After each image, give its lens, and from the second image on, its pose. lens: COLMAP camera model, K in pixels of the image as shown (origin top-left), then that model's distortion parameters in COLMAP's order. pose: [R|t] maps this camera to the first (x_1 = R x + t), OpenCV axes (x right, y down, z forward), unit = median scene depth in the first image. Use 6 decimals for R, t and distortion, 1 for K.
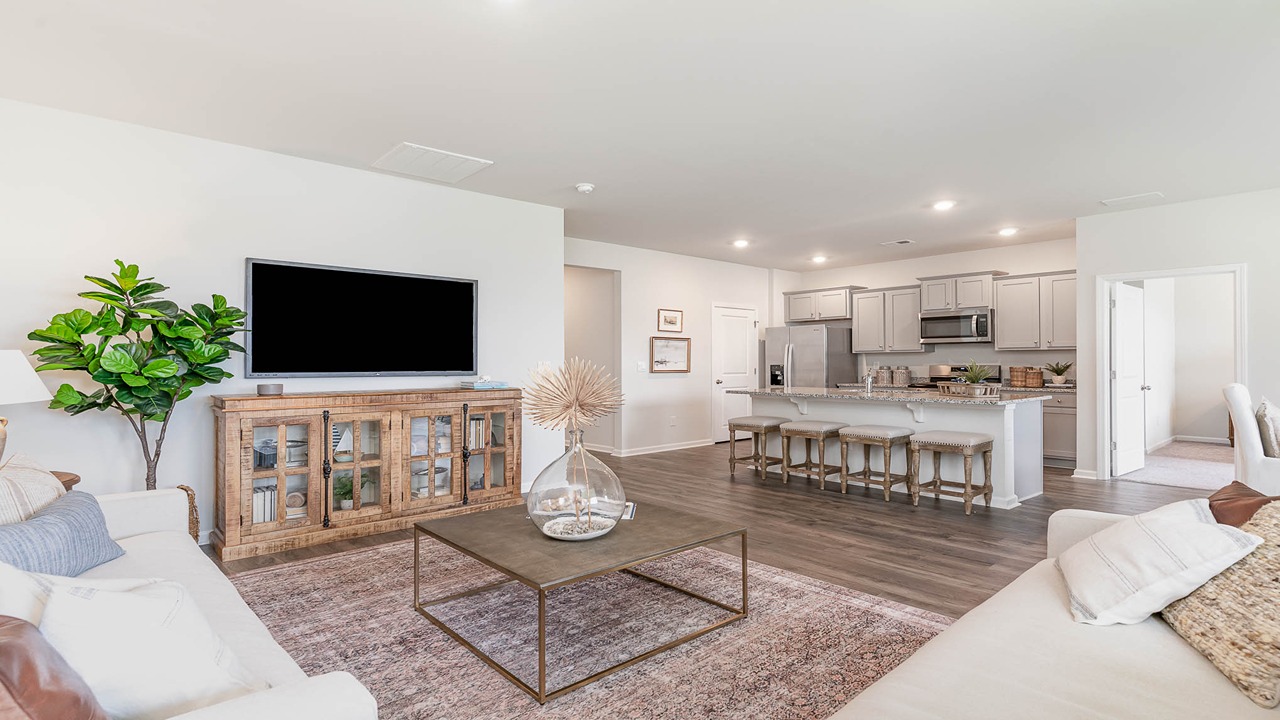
lens RADIAL K [[620.1, 0, 643.7], [0, 620.1, 359.8], [0, 0, 1]] dist [0.003641, 0.000247]
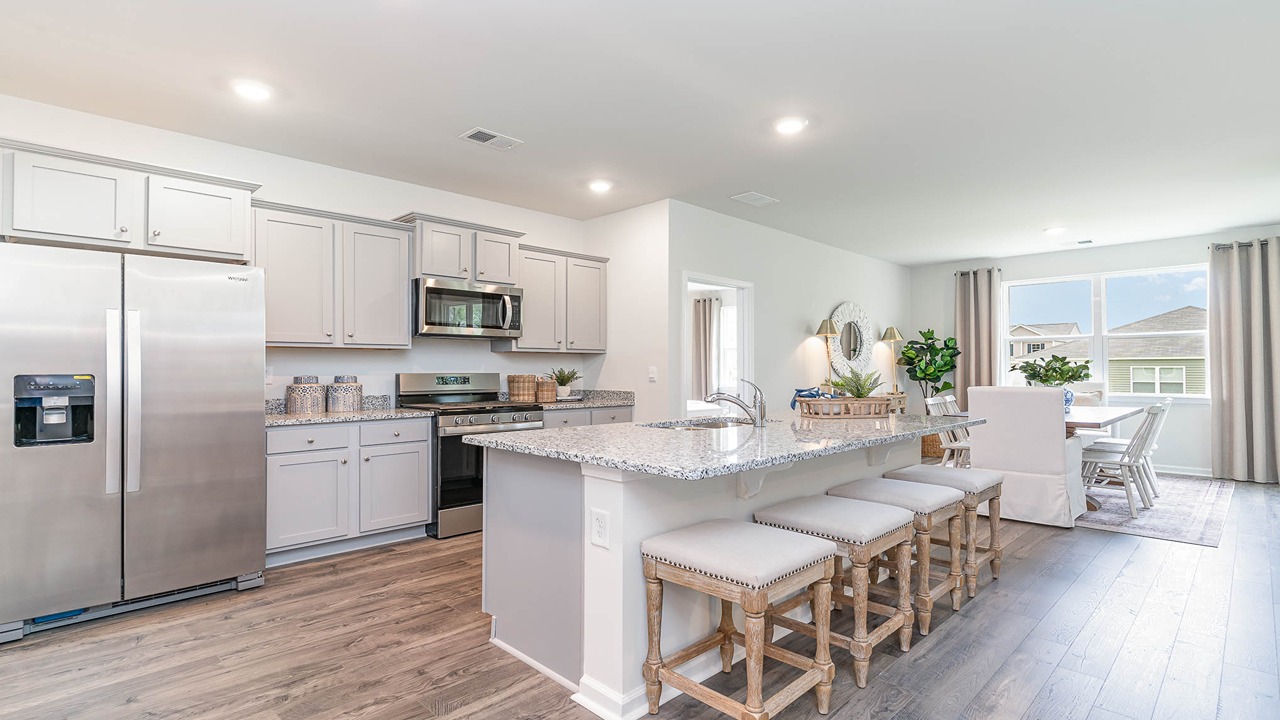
lens RADIAL K [[620.1, 0, 643.7], [0, 620.1, 359.8], [0, 0, 1]] dist [0.003641, 0.000247]
pose [[-0.063644, 0.017669, 0.997816, -0.109411], [-0.006545, 0.999814, -0.018121, 0.005063], [-0.997951, -0.007684, -0.063516, 0.845385]]
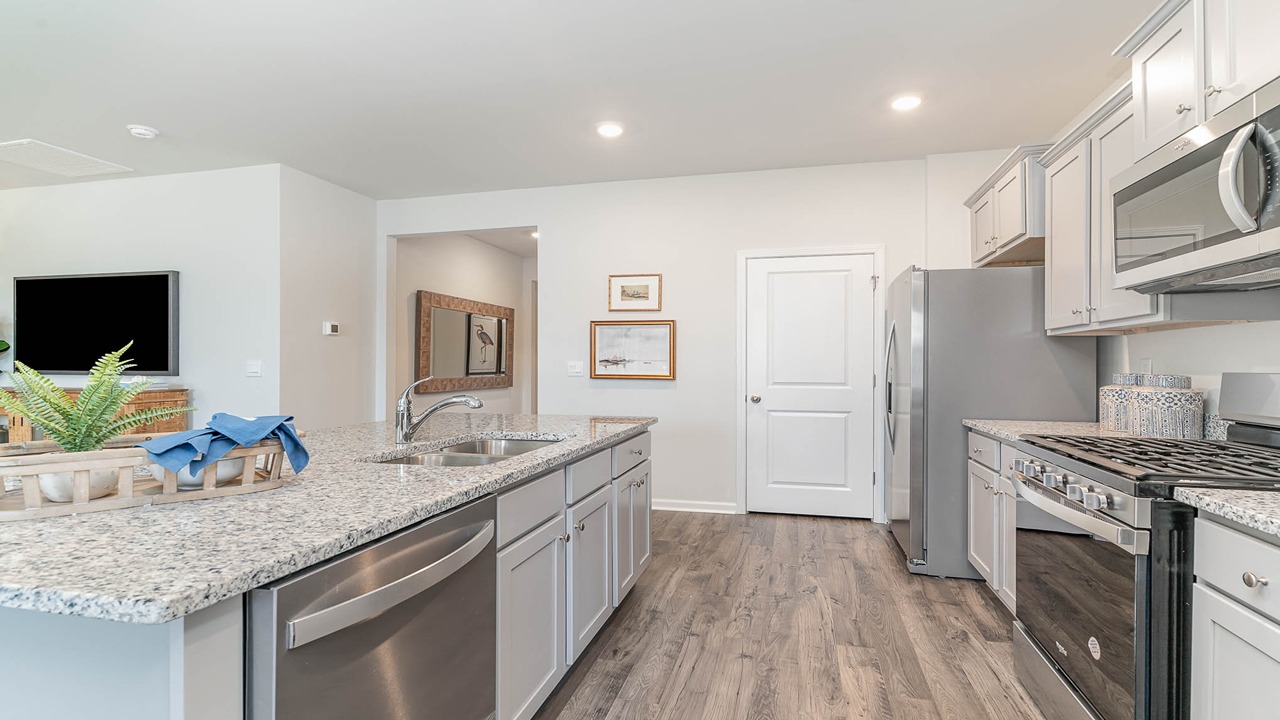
lens RADIAL K [[620.1, 0, 643.7], [0, 620.1, 359.8], [0, 0, 1]] dist [0.003641, 0.000247]
pose [[0.561554, -0.003988, -0.827430, 0.556596], [0.003256, 0.999991, -0.002610, 0.003499], [0.827434, -0.001229, 0.561562, 0.683339]]
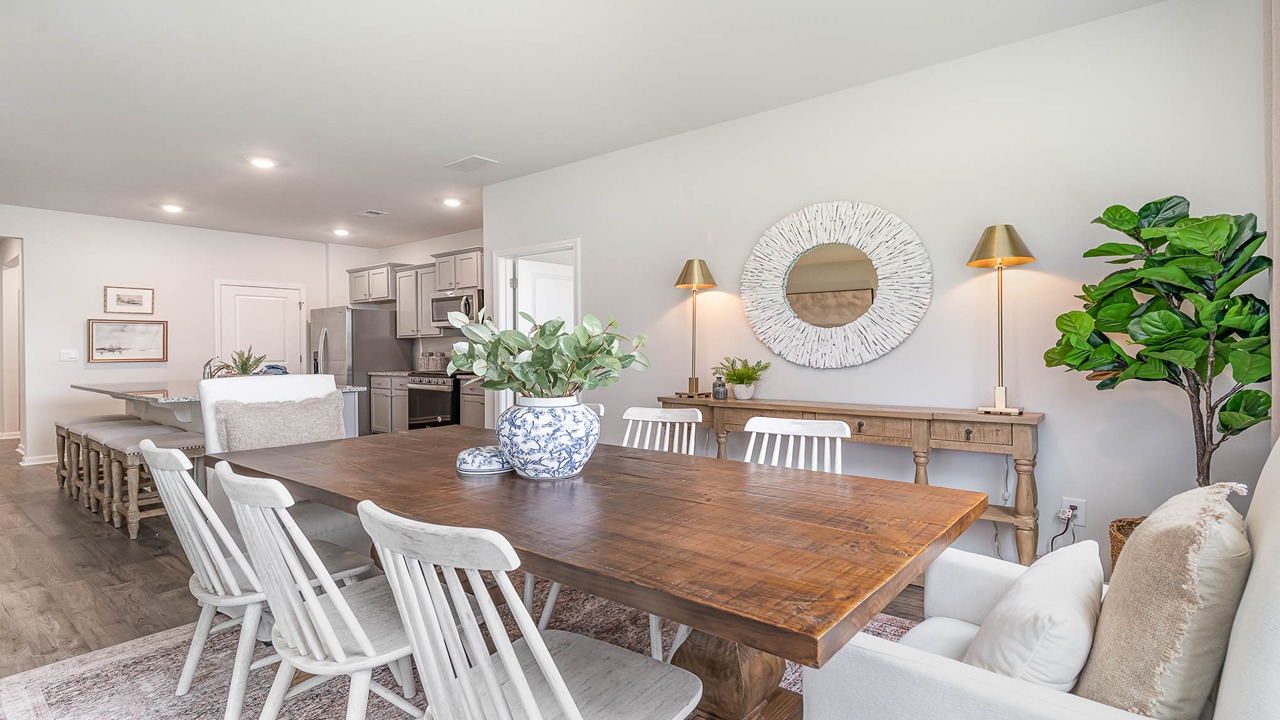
lens RADIAL K [[620.1, 0, 643.7], [0, 620.1, 359.8], [0, 0, 1]] dist [0.003641, 0.000247]
pose [[0.986789, -0.009217, 0.161748, 0.606564], [0.005126, 0.999657, 0.025690, -0.000408], [-0.161929, -0.024522, 0.986498, 0.054446]]
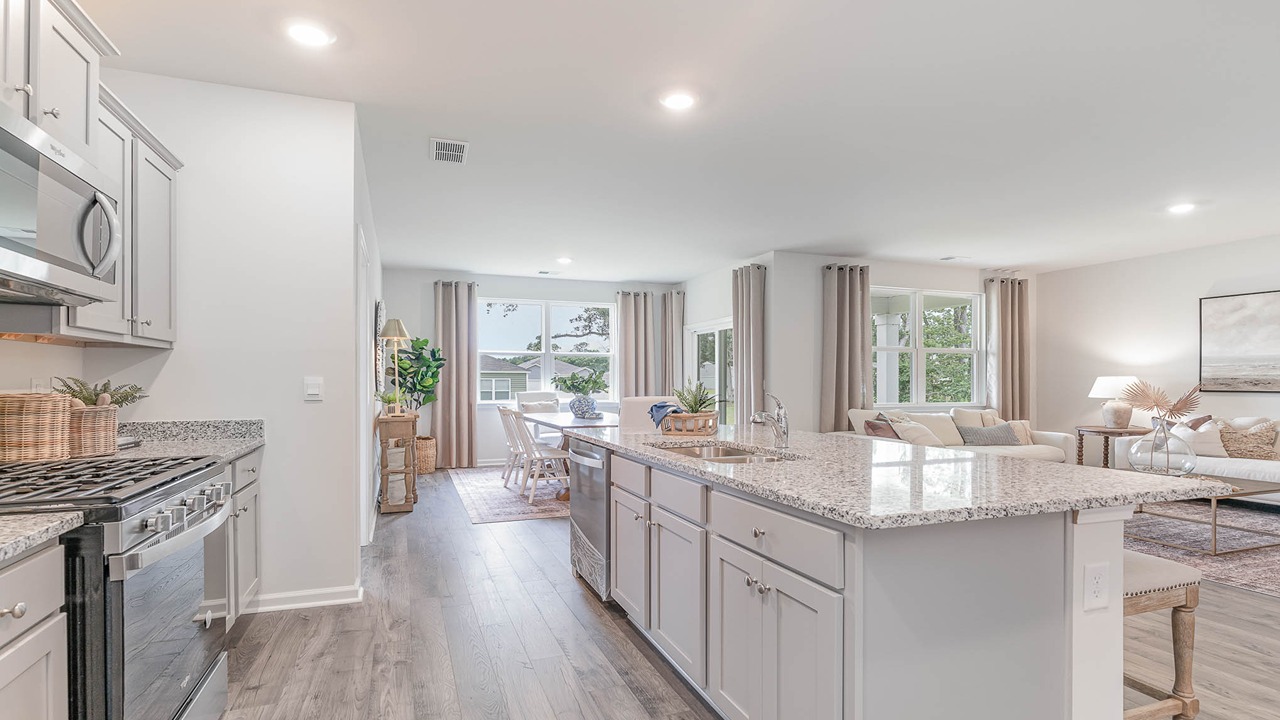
lens RADIAL K [[622.6, 0, 643.9], [0, 622.6, 383.4], [0, 0, 1]] dist [0.003331, 0.000435]
pose [[-0.938340, -0.000251, 0.345714, 0.224672], [-0.001677, 0.999991, -0.003826, 0.006198], [-0.345710, -0.004170, -0.938332, 1.091017]]
